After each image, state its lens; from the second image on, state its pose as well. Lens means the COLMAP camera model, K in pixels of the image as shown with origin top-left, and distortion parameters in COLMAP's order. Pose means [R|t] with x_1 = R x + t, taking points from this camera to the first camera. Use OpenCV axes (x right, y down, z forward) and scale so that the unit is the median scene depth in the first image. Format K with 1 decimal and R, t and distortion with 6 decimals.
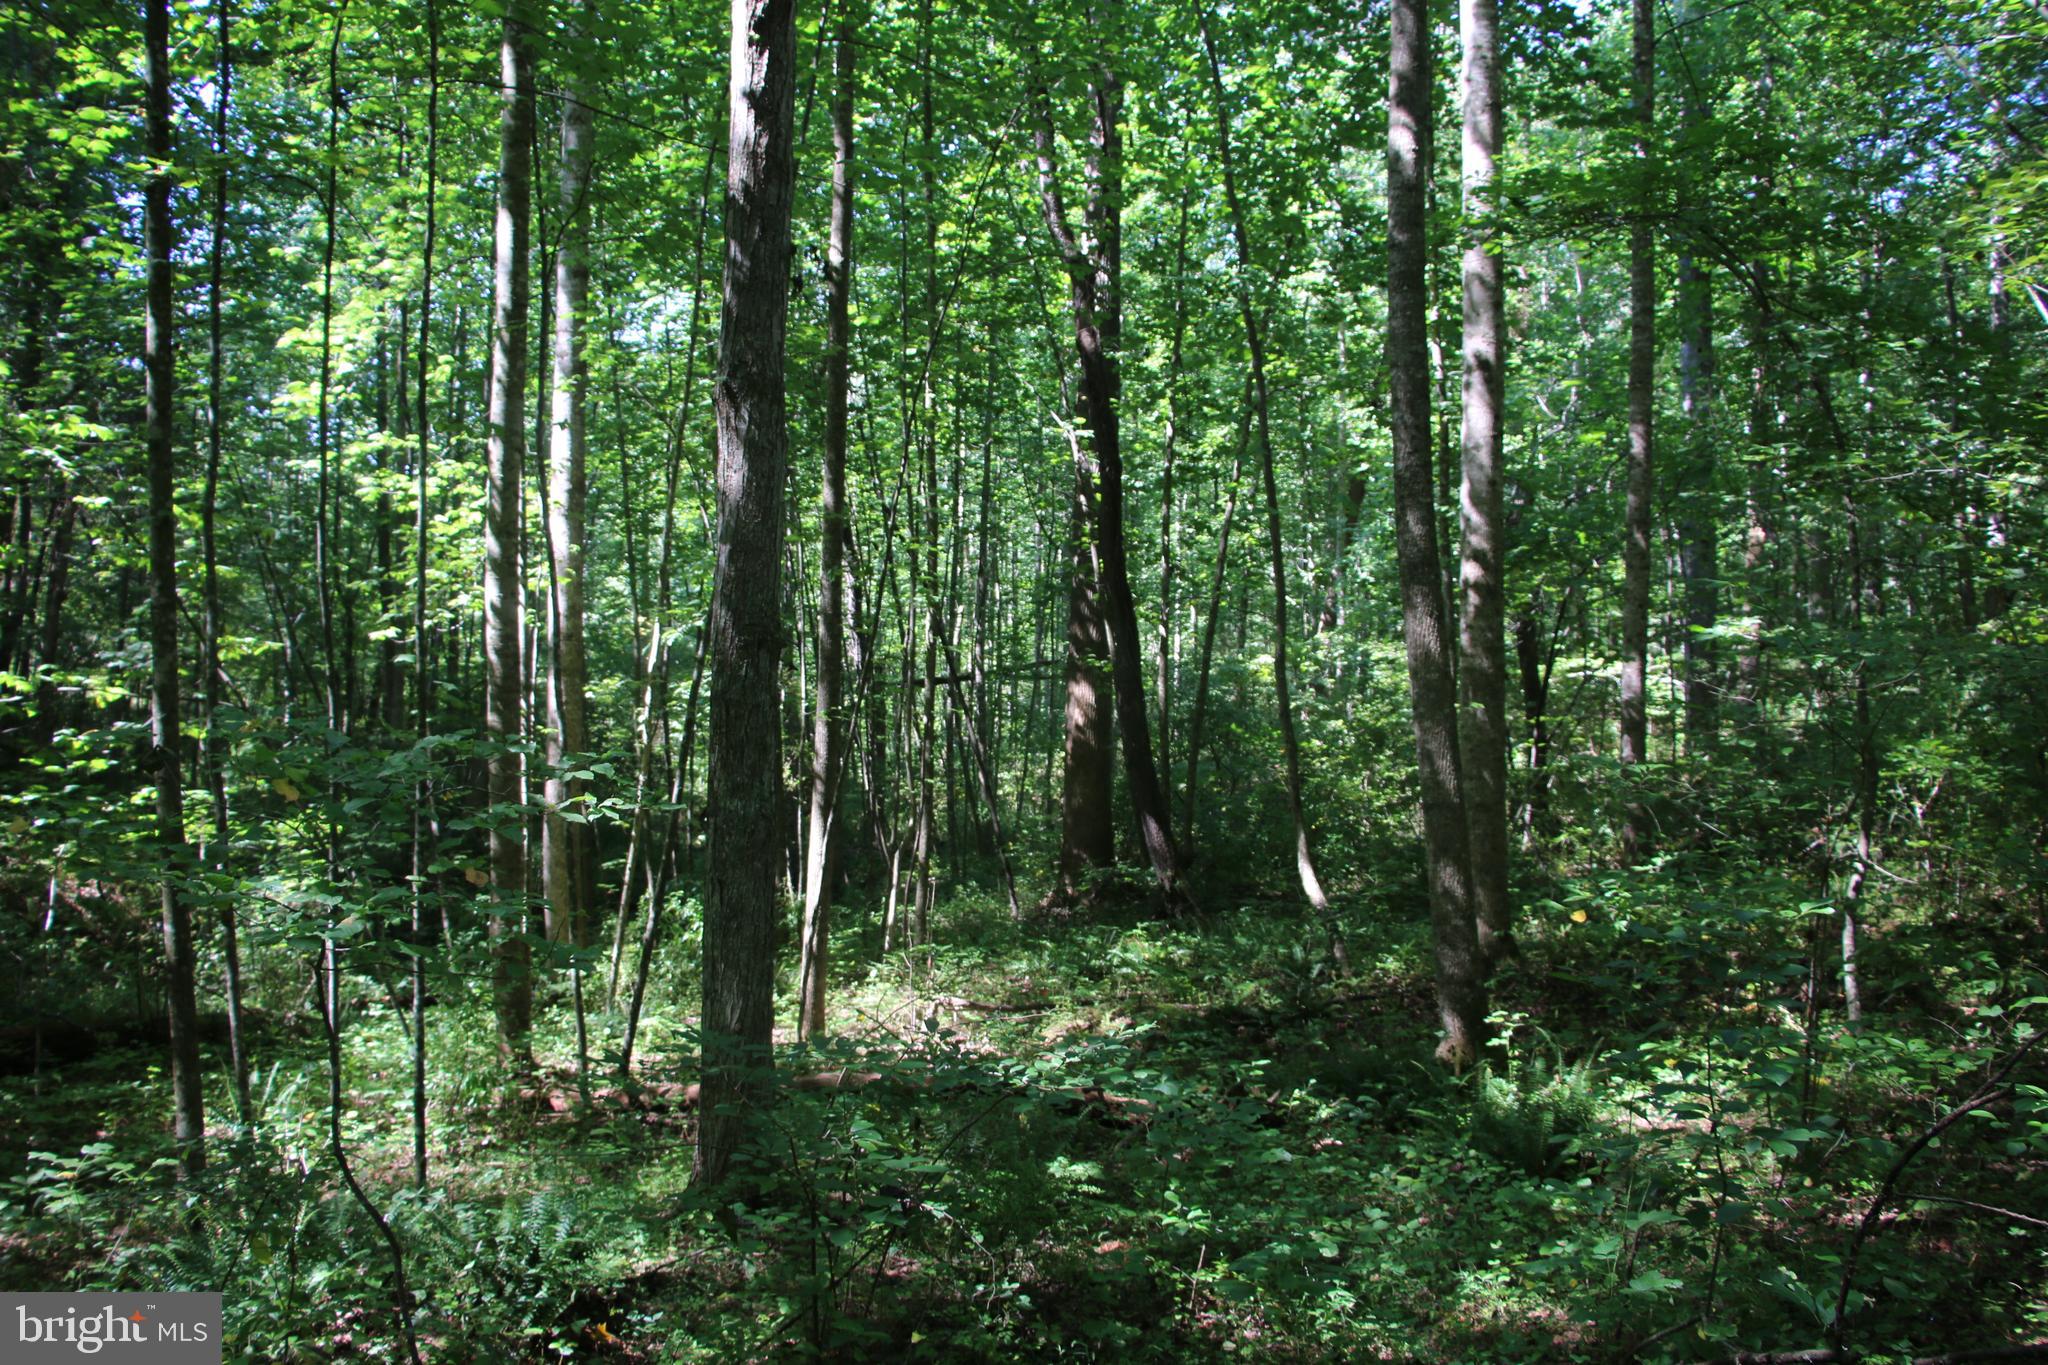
lens RADIAL K [[1731.8, 0, 1024.0], [0, 1731.8, 689.1], [0, 0, 1]] dist [-0.015886, -0.000513]
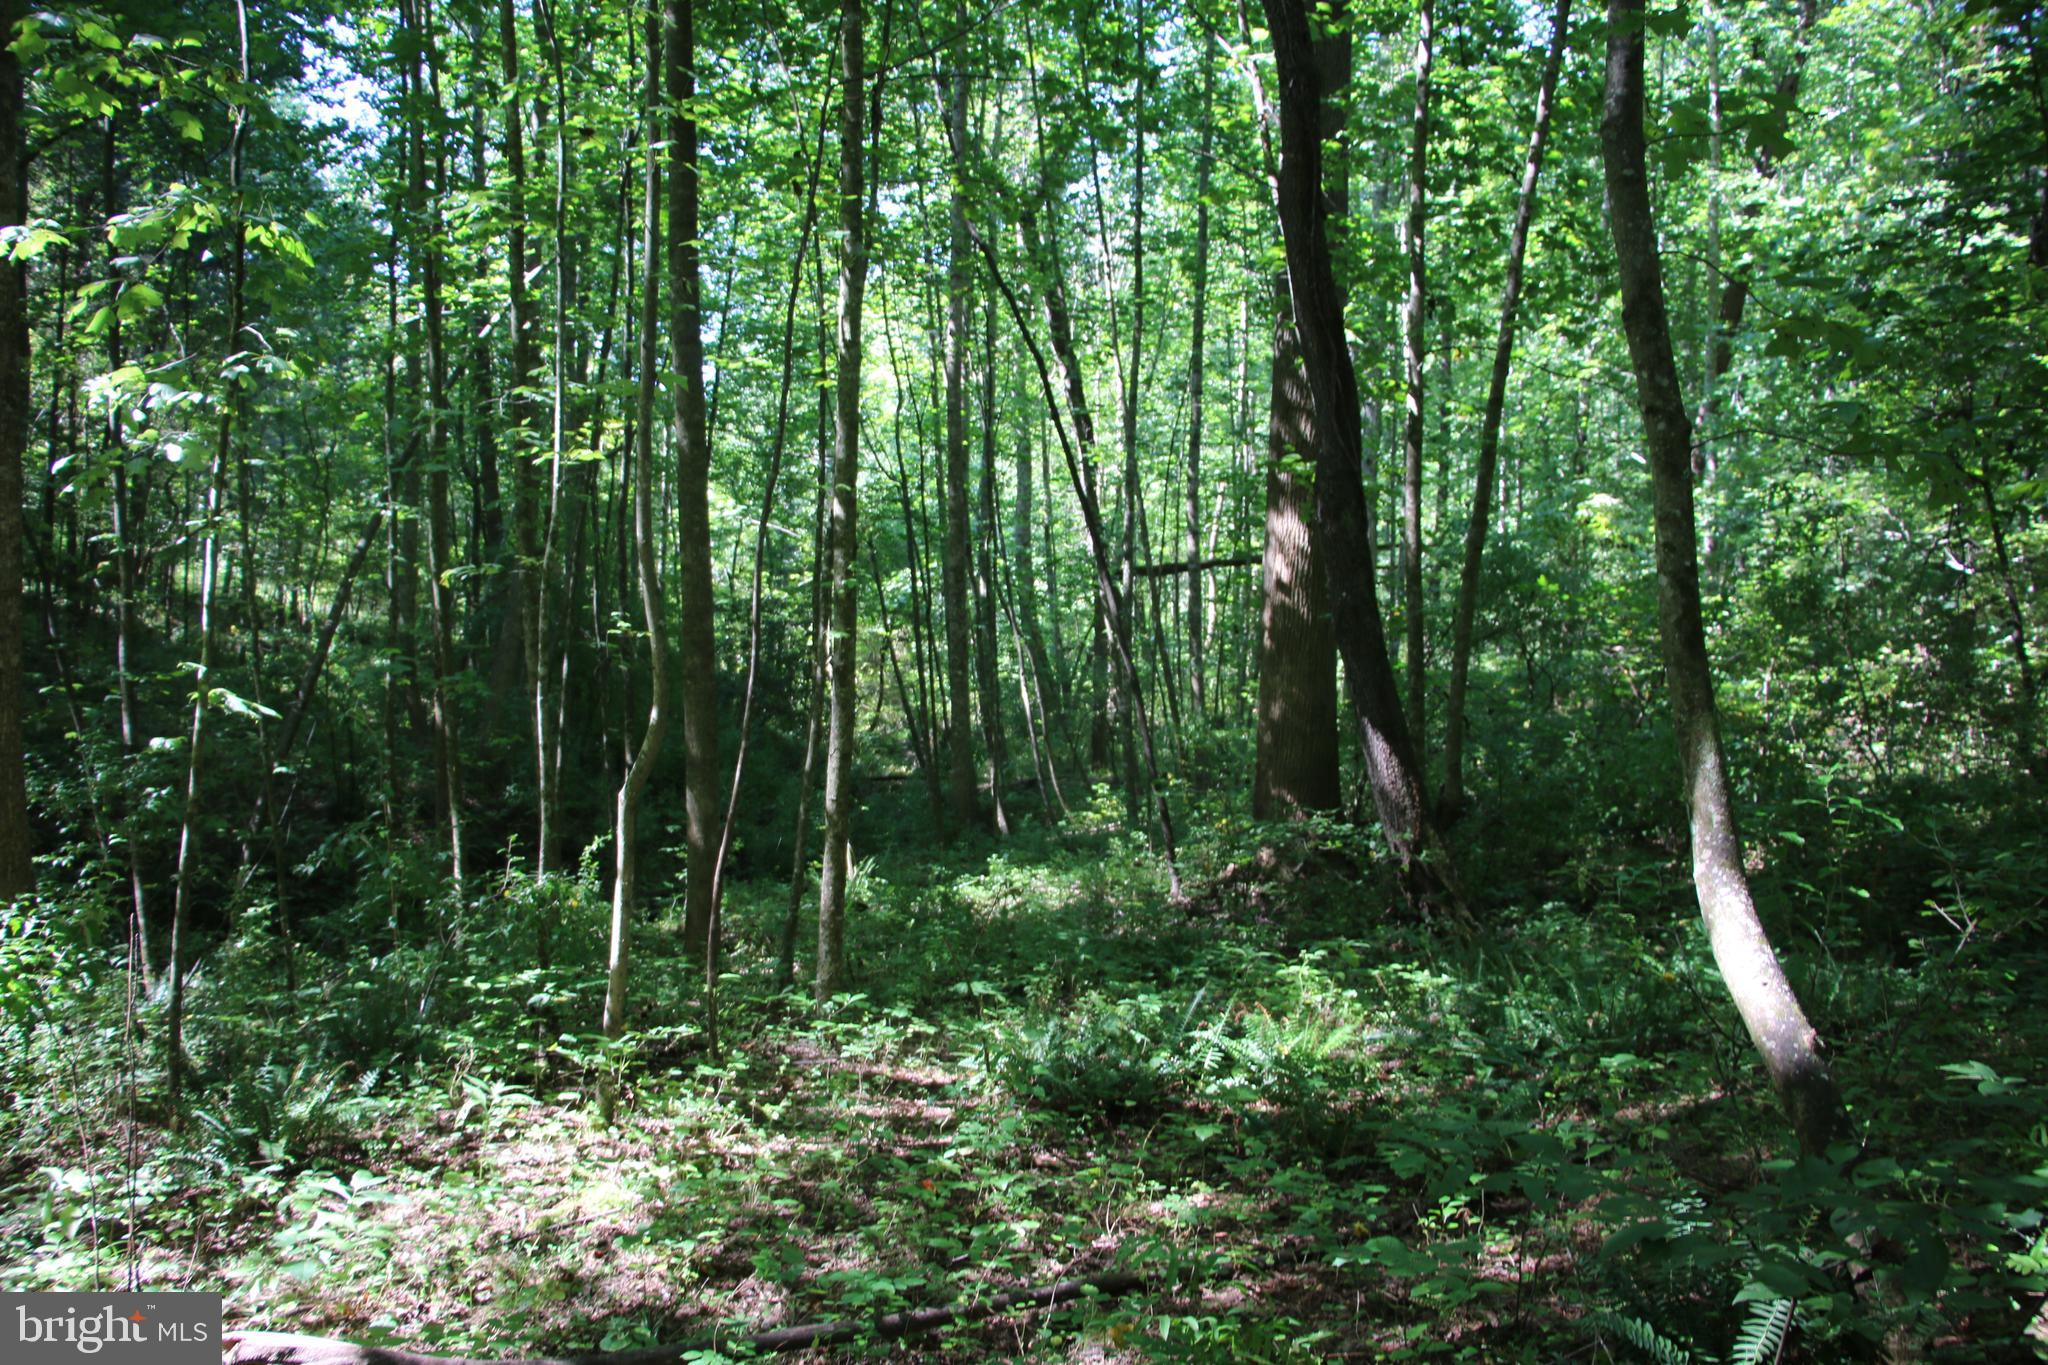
lens RADIAL K [[1731.8, 0, 1025.8], [0, 1731.8, 675.0], [0, 0, 1]] dist [-0.015886, -0.000513]
pose [[0.982662, -0.000111, -0.185405, 0.057364], [0.006373, 0.999429, 0.033181, 0.033439], [0.185295, -0.033787, 0.982102, 0.387772]]
